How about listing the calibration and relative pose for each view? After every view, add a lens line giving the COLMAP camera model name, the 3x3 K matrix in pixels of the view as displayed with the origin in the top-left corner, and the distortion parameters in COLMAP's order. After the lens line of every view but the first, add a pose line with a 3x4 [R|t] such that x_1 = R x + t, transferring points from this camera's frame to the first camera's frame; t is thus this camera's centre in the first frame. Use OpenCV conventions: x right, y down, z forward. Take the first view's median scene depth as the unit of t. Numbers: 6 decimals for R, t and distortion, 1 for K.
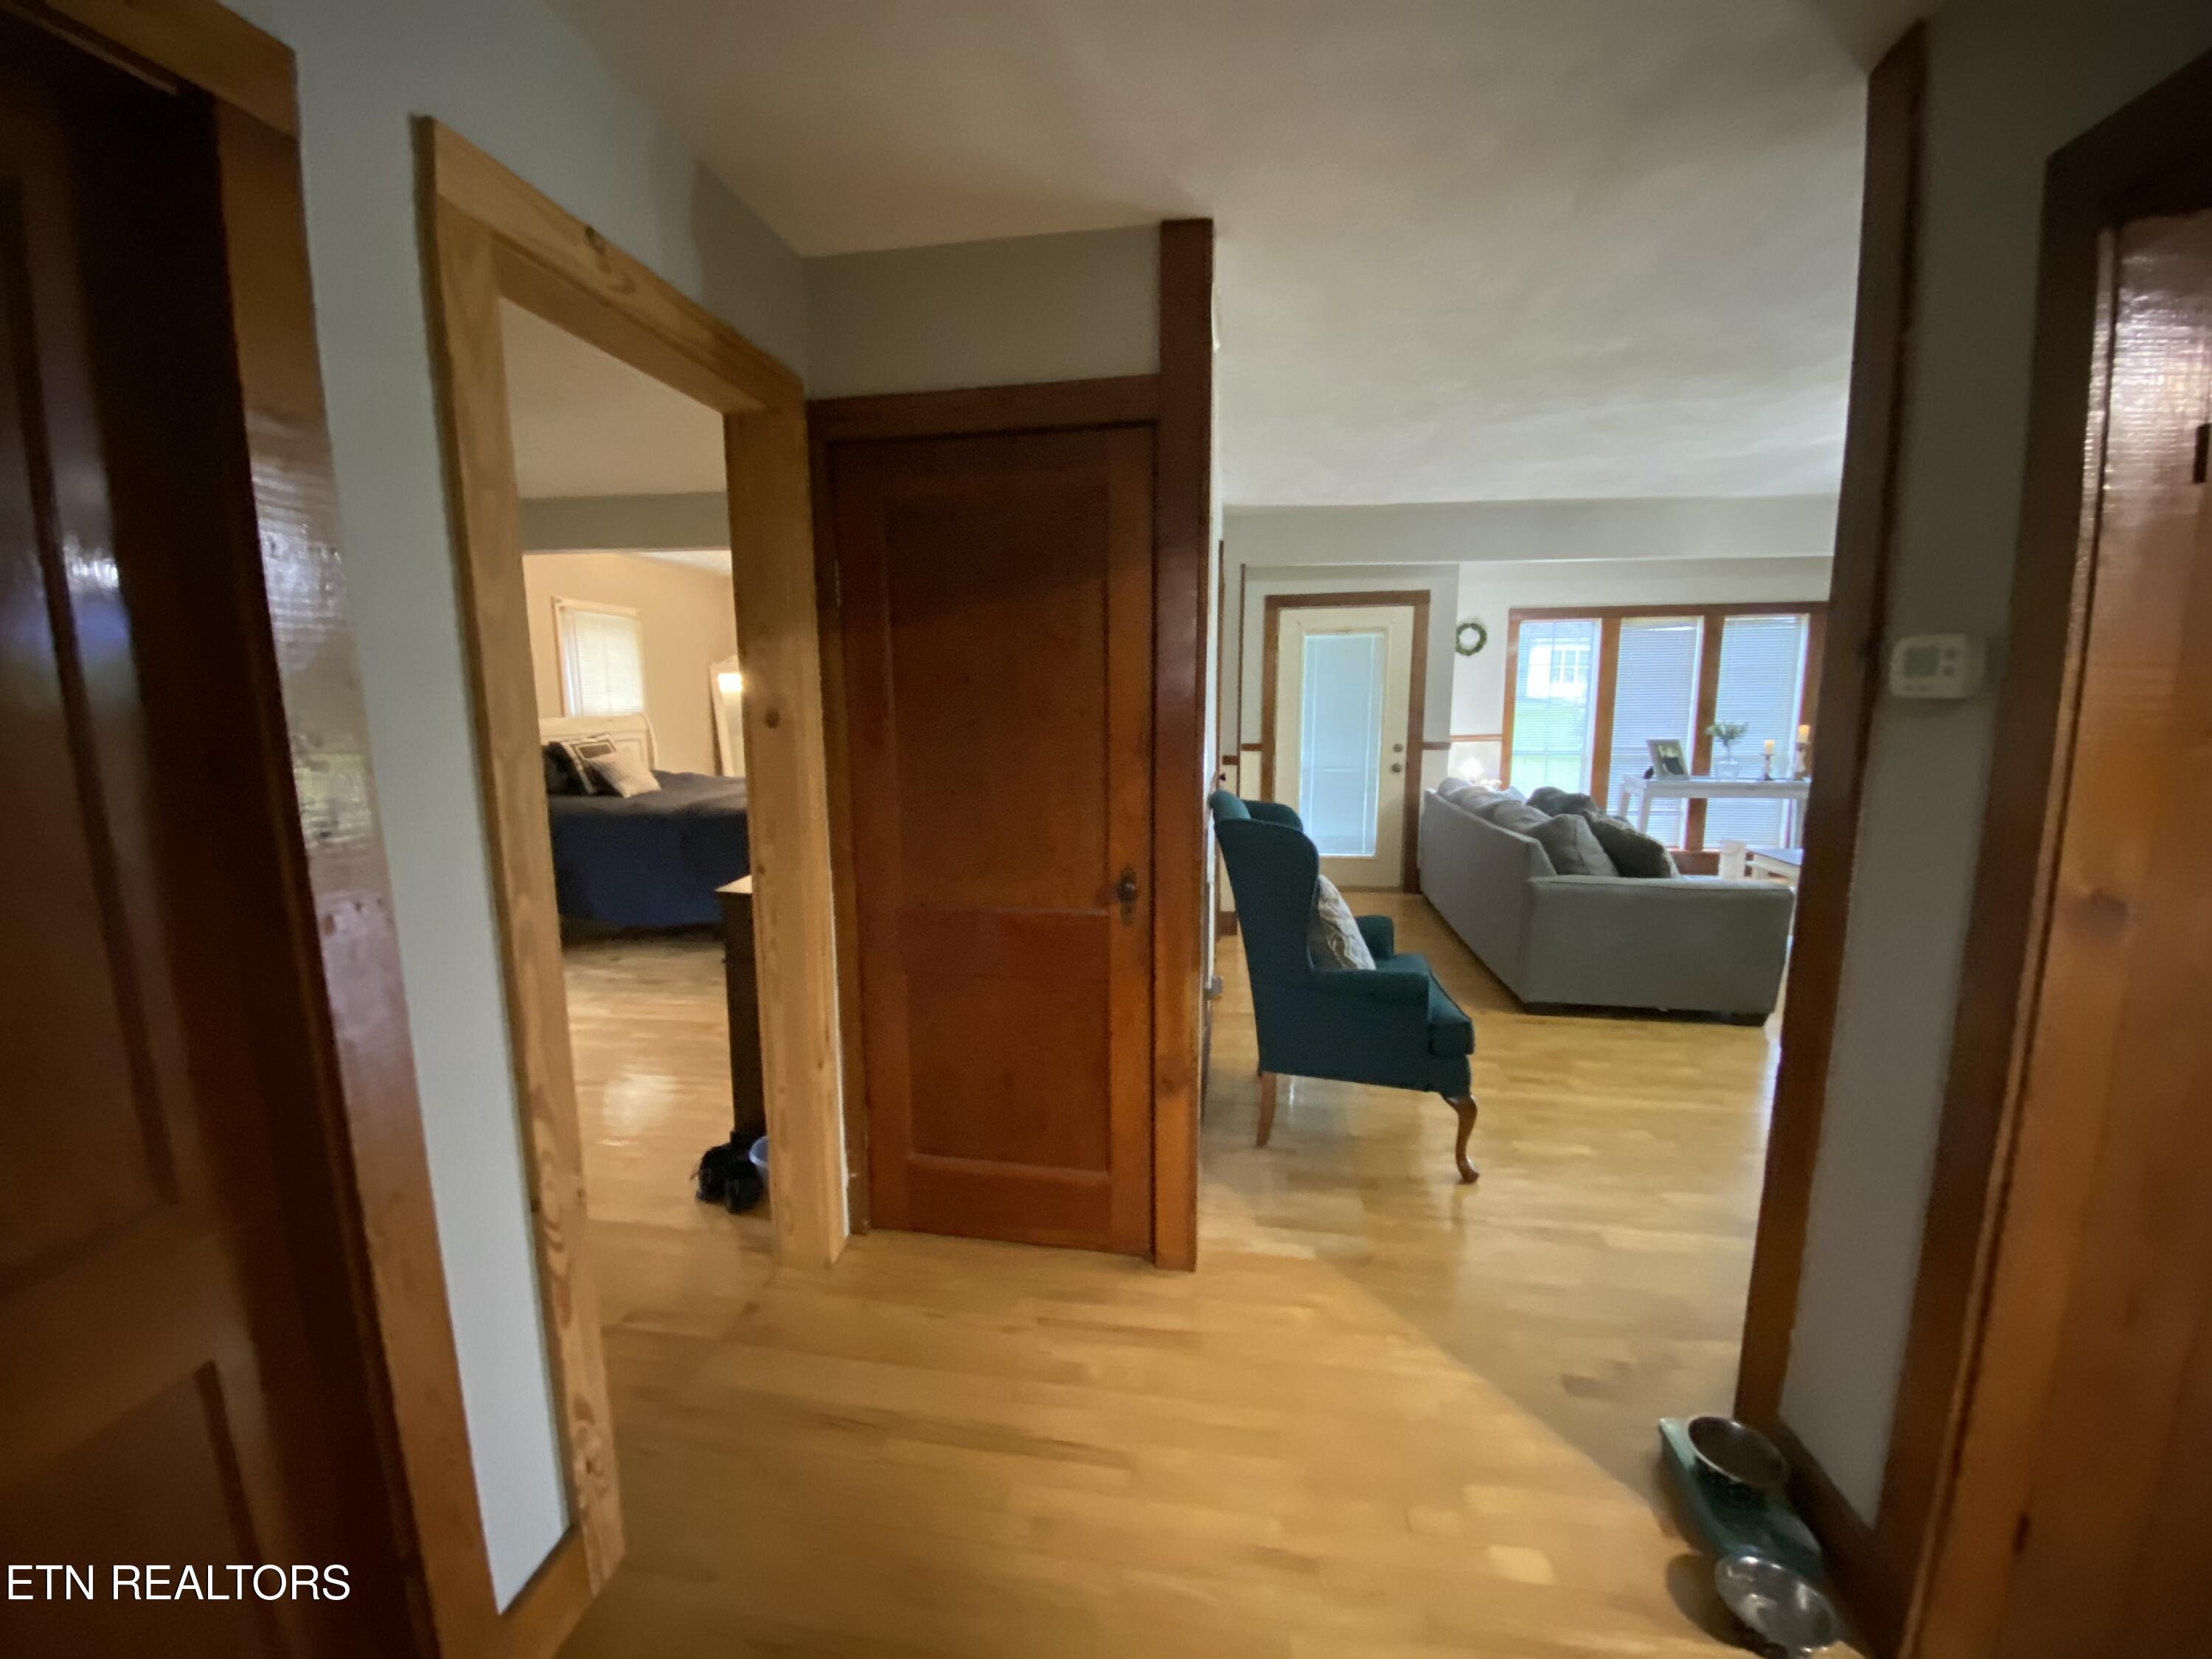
lens RADIAL K [[889.1, 0, 1106.7], [0, 889.1, 833.2], [0, 0, 1]] dist [0.000851, 0.000023]
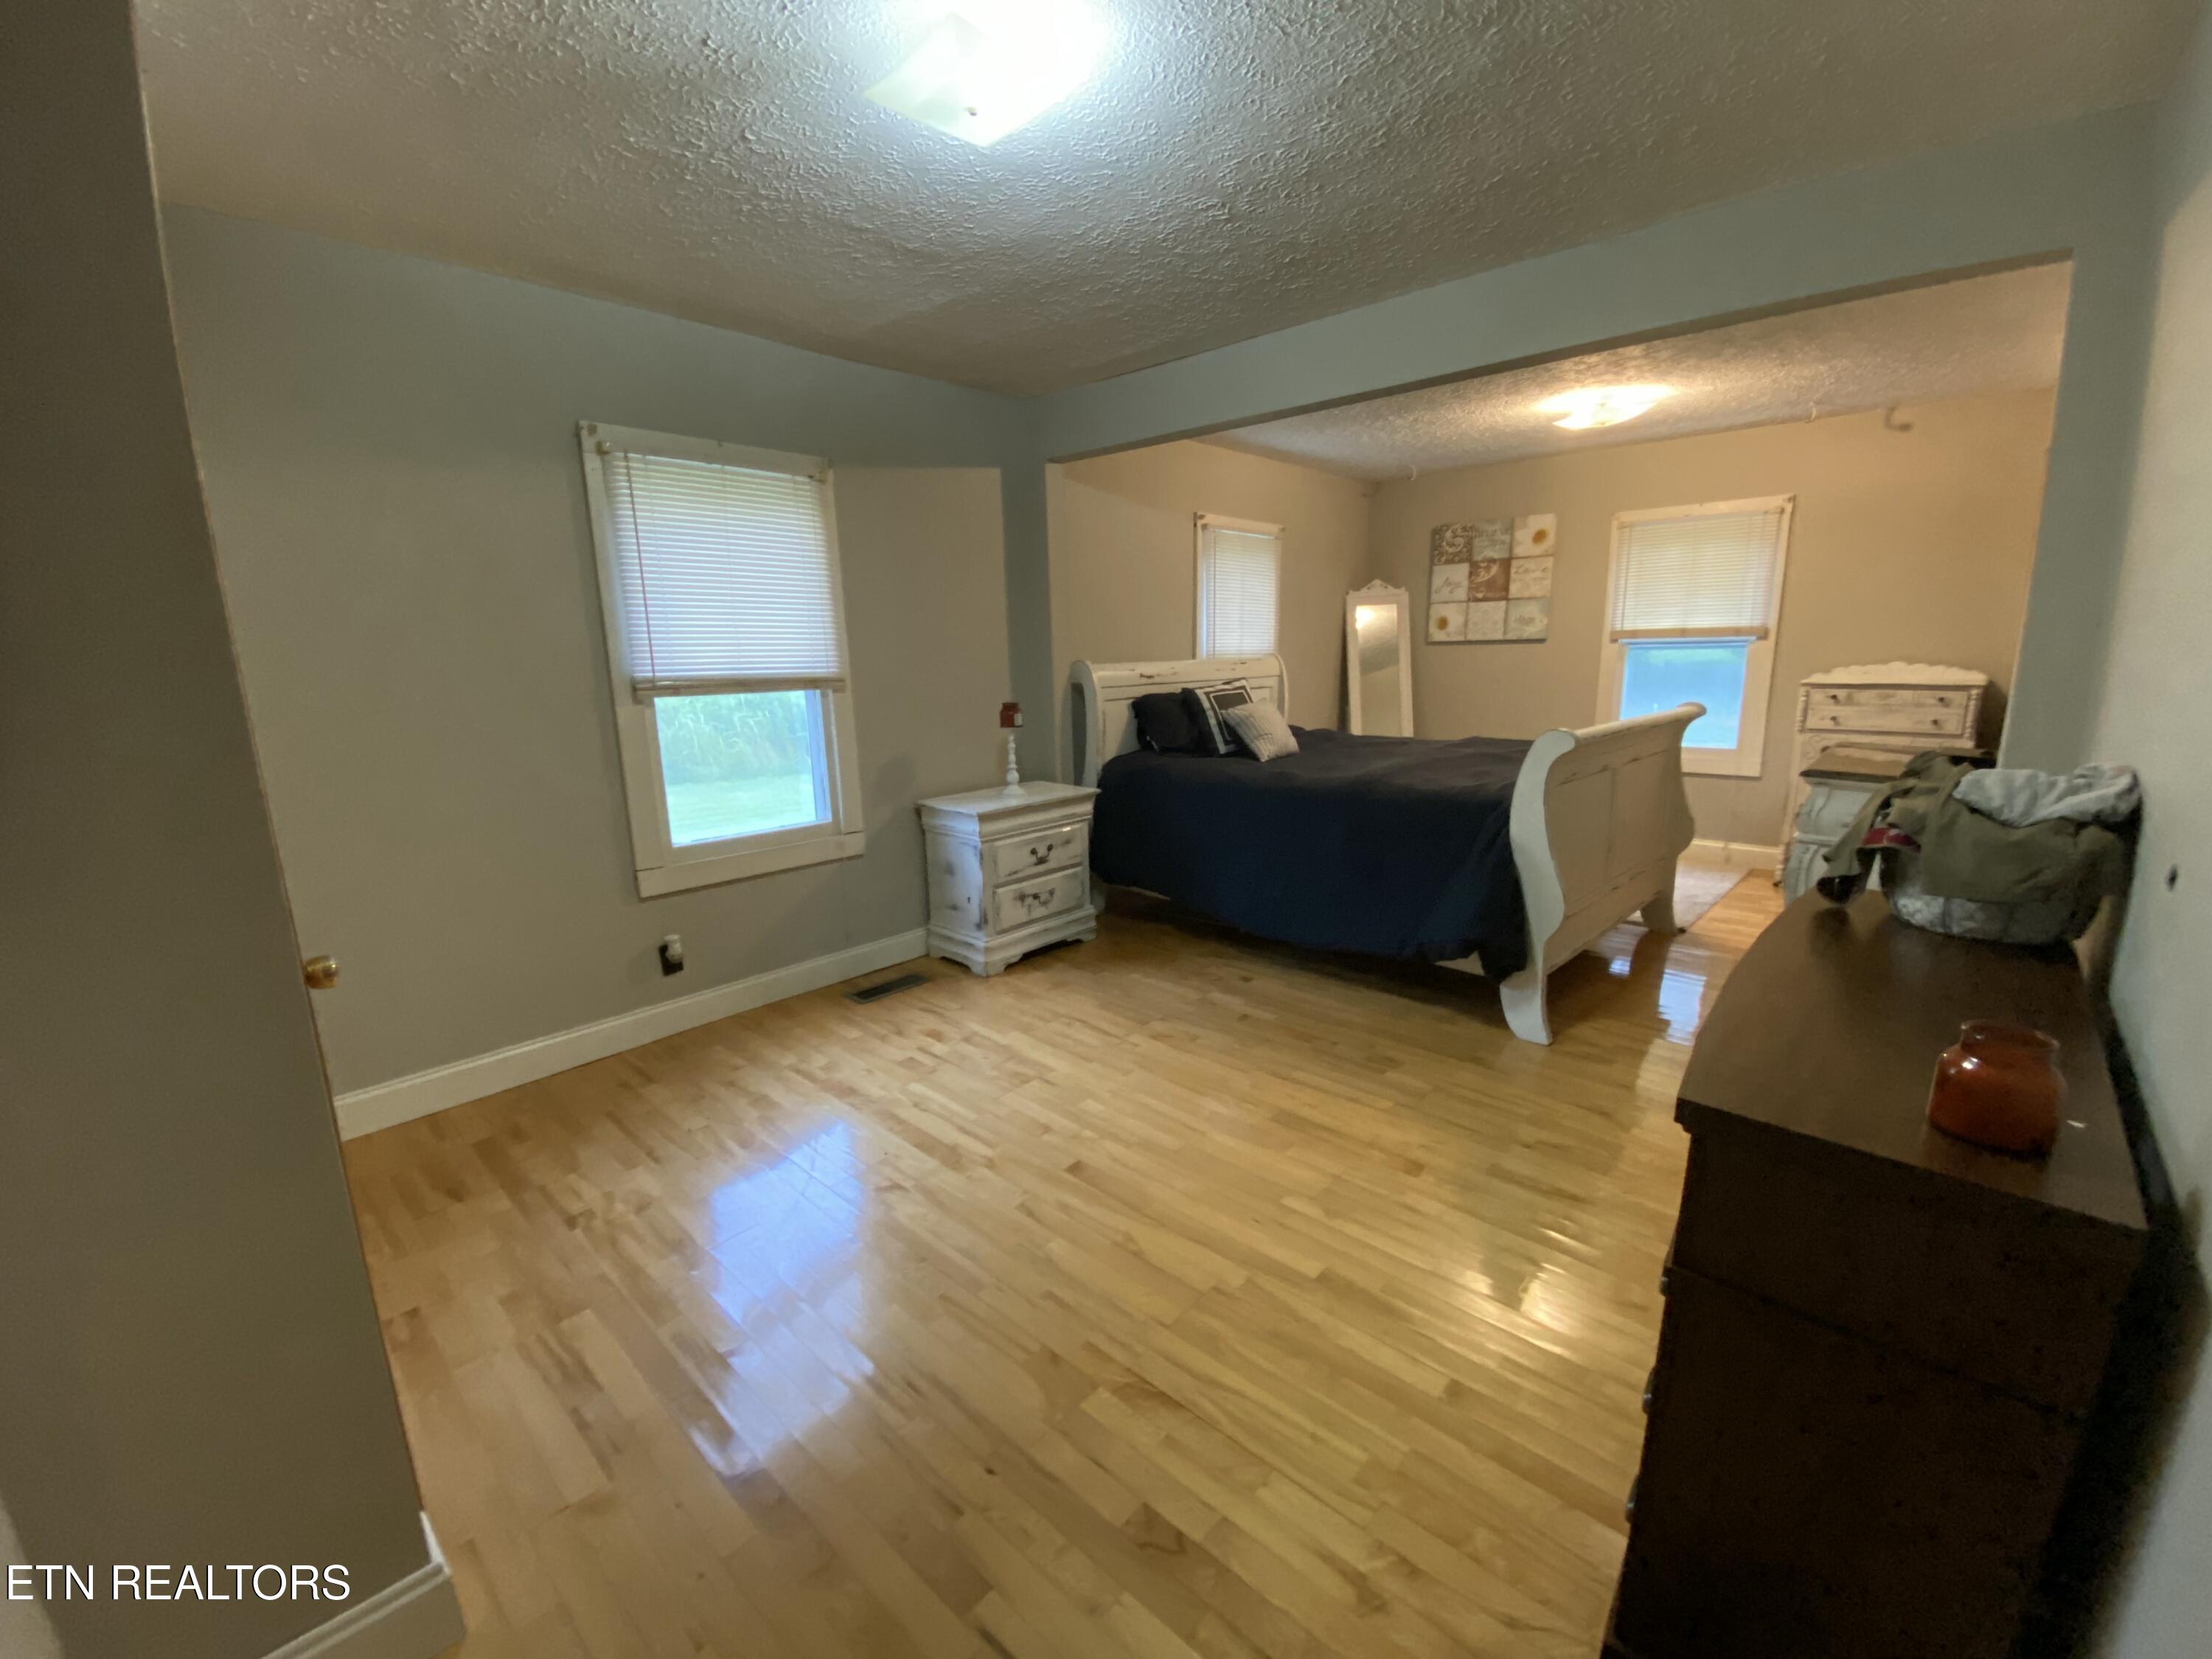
lens RADIAL K [[889.1, 0, 1103.3], [0, 889.1, 831.6], [0, 0, 1]] dist [0.000851, 0.000023]
pose [[0.823845, 0.095791, -0.558663, -0.206865], [-0.065097, 0.995085, 0.074625, -0.026675], [0.563065, -0.025112, 0.826031, 0.265231]]
